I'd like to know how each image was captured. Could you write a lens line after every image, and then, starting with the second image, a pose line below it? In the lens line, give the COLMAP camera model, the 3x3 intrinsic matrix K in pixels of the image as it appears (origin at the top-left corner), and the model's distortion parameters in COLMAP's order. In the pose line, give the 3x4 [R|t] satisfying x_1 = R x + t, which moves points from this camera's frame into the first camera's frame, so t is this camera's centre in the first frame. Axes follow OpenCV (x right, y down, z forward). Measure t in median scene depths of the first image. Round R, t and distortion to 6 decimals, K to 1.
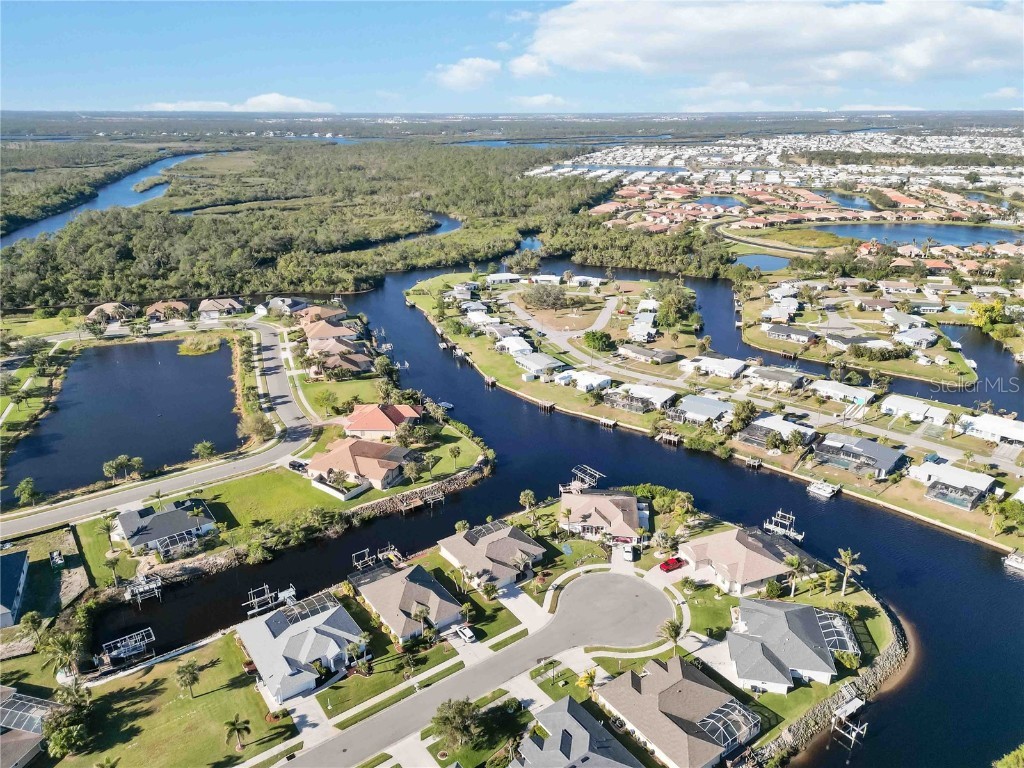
lens RADIAL K [[723.6, 0, 509.1], [0, 723.6, 381.1], [0, 0, 1]] dist [0.098640, -0.101395]
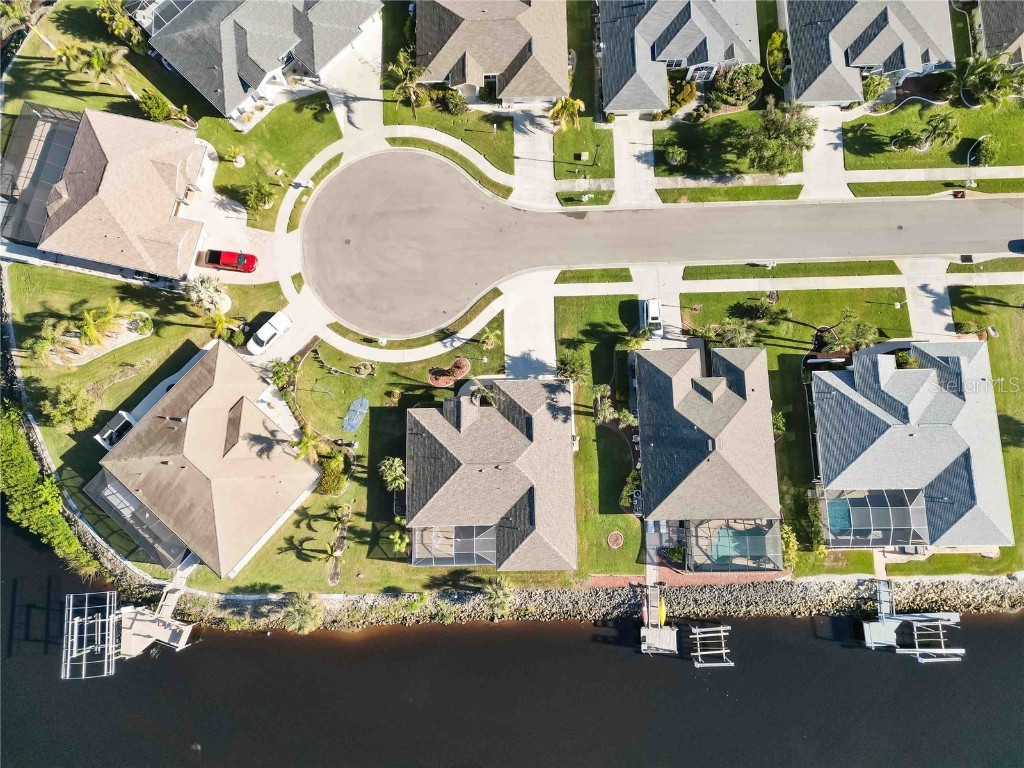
lens RADIAL K [[723.6, 0, 509.1], [0, 723.6, 381.1], [0, 0, 1]] dist [0.098640, -0.101395]
pose [[-0.821743, -0.558551, 0.112959, -0.044166], [0.215424, -0.120968, 0.968999, -0.200092], [-0.527571, 0.820602, 0.219730, 0.736049]]
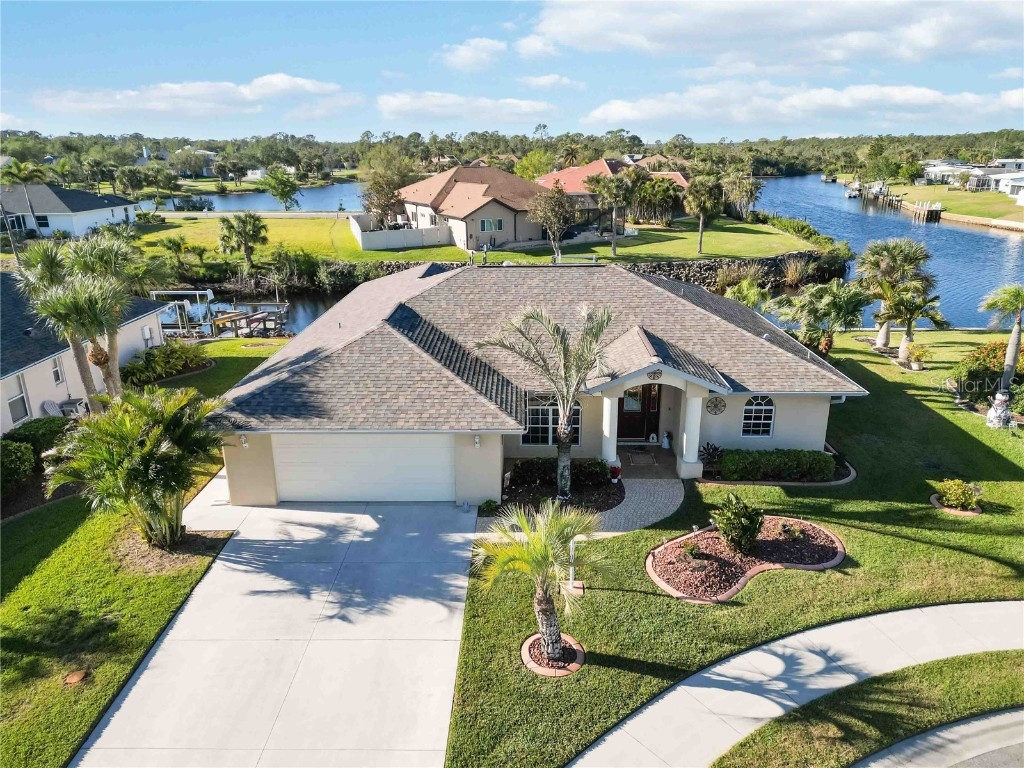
lens RADIAL K [[694.5, 0, 511.5], [0, 694.5, 435.8], [0, 0, 1]] dist [0.065458, -0.056390]
pose [[0.799872, 0.222992, -0.557207, 0.062117], [-0.204621, 0.974112, 0.096103, 0.211632], [0.564213, 0.037146, 0.824793, 0.759964]]
